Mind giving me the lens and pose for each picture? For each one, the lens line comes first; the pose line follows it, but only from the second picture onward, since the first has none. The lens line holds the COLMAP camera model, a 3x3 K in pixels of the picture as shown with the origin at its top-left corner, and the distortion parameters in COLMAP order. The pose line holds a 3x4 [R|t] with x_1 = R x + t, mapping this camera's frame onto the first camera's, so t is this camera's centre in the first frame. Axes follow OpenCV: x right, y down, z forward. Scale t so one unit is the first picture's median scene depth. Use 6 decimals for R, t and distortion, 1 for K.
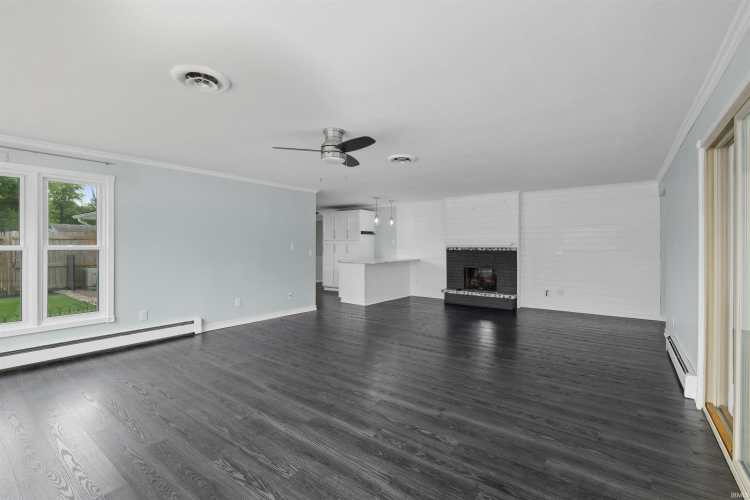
lens RADIAL K [[334.3, 0, 374.5], [0, 334.3, 241.7], [0, 0, 1]] dist [-0.001694, -0.000209]
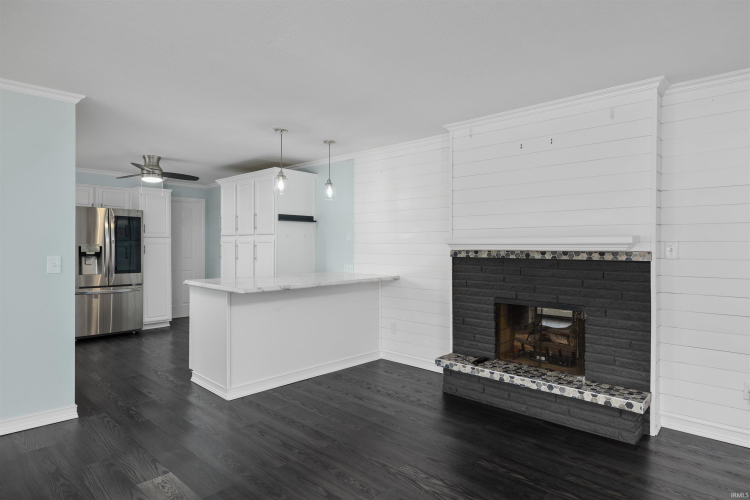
lens RADIAL K [[407.8, 0, 375.0], [0, 407.8, 250.0], [0, 0, 1]] dist [-0.003659, 0.000039]
pose [[0.993495, 0.001467, -0.113867, 0.188733], [0.001017, 0.999763, 0.021753, 0.006567], [0.113872, -0.021728, 0.993258, 0.534793]]
